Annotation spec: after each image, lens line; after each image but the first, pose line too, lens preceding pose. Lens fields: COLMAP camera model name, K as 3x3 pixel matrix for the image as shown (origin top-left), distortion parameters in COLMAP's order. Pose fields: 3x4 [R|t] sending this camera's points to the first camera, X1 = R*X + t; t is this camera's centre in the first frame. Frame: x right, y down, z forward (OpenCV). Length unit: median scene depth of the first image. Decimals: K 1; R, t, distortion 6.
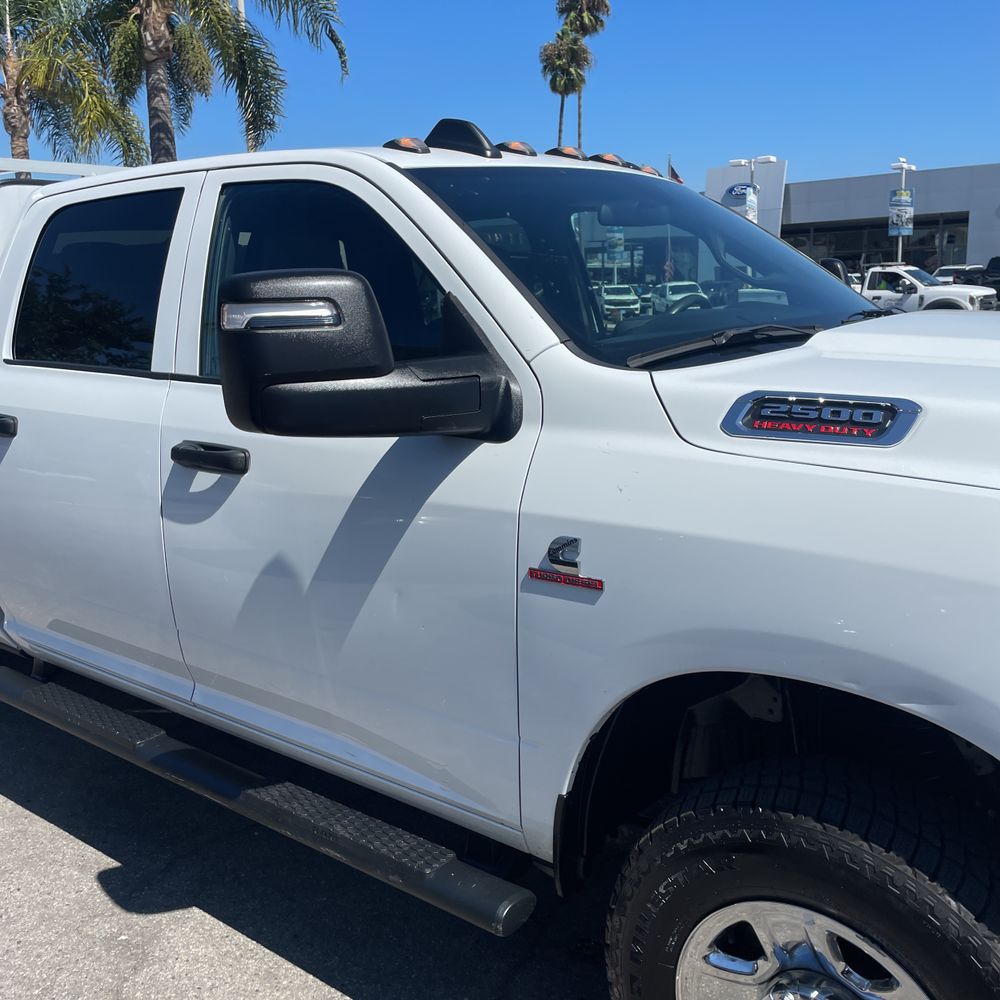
lens RADIAL K [[1003.9, 0, 500.5], [0, 1003.9, 505.4], [0, 0, 1]] dist [0.174264, -0.207501]
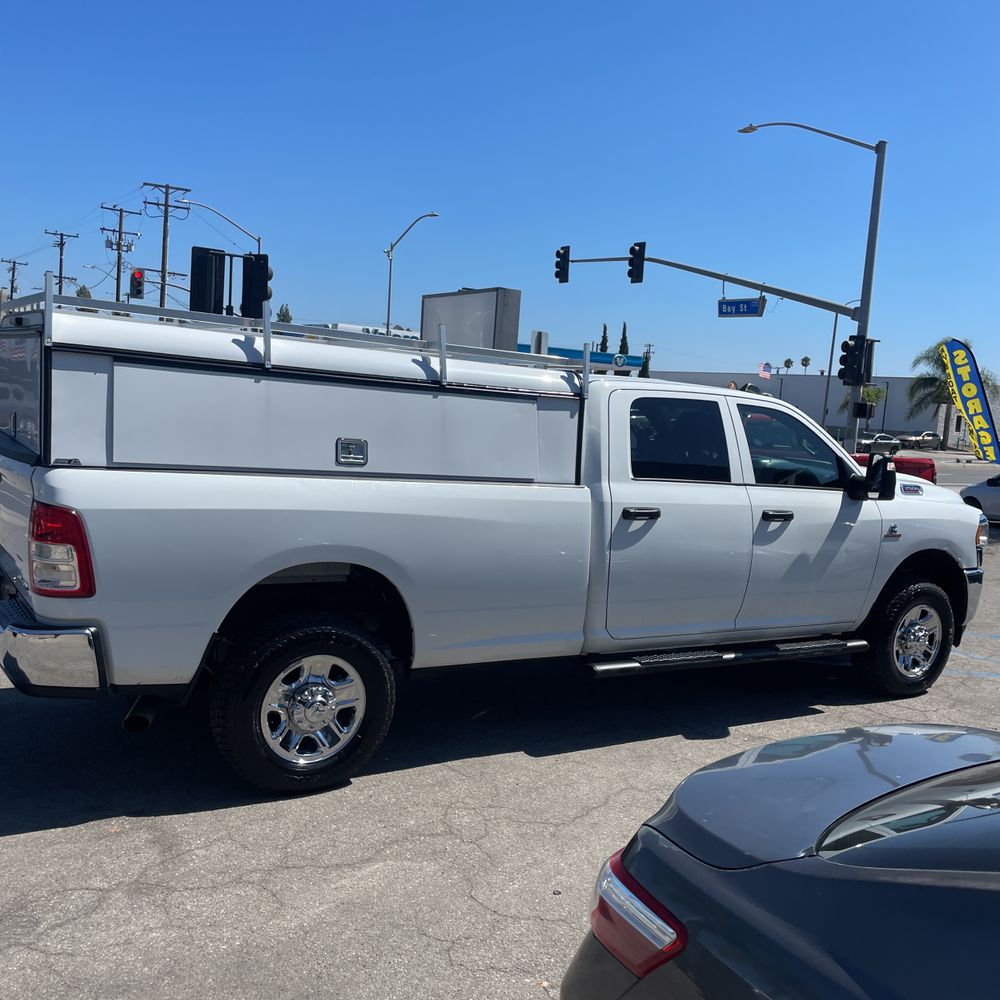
lens RADIAL K [[1009.3, 0, 488.2], [0, 1009.3, 522.3], [0, 0, 1]] dist [0.088033, -0.142376]
pose [[0.325392, -0.060187, 0.943662, -2.594959], [0.118732, 0.992674, 0.022372, -0.155442], [-0.938095, 0.104763, 0.330154, 0.764625]]
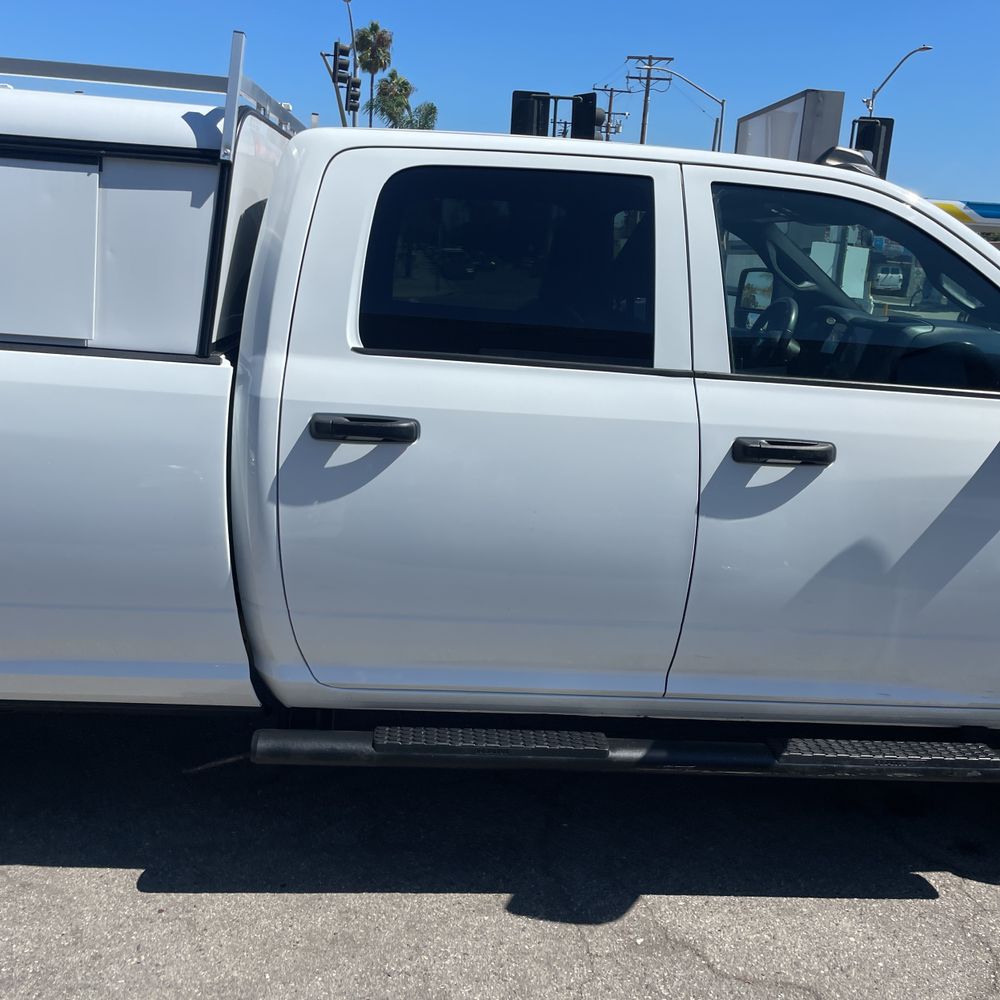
lens RADIAL K [[989.9, 0, 488.8], [0, 989.9, 515.3], [0, 0, 1]] dist [0.084662, -0.093449]
pose [[0.730087, -0.104199, 0.675364, -1.093098], [0.065138, 0.994418, 0.083010, -0.079206], [-0.680243, -0.016613, 0.732798, 0.407752]]
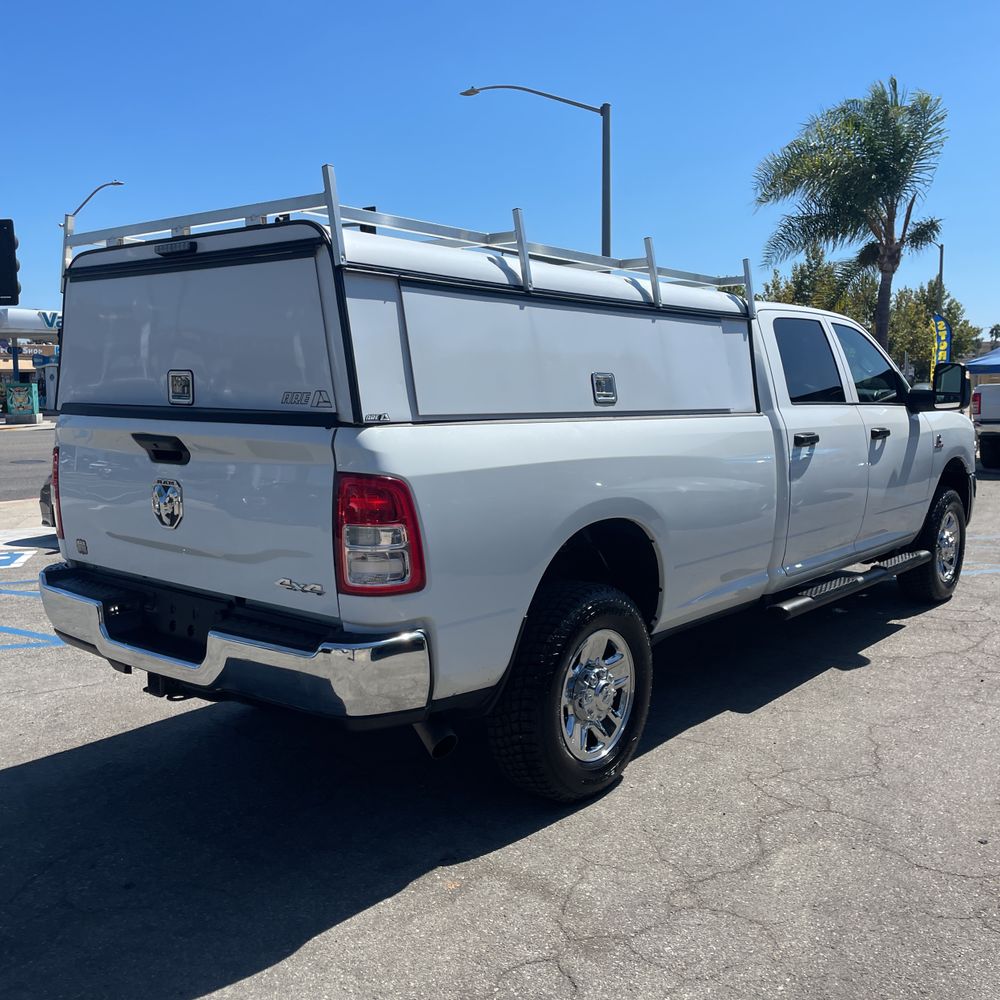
lens RADIAL K [[1013.7, 0, 500.0], [0, 1013.7, 500.0], [0, 0, 1]] dist [0.103050, -0.132659]
pose [[0.005552, -0.079895, 0.996788, -2.518499], [0.215412, 0.973496, 0.076828, -0.252893], [-0.976508, 0.214293, 0.022615, 1.699082]]
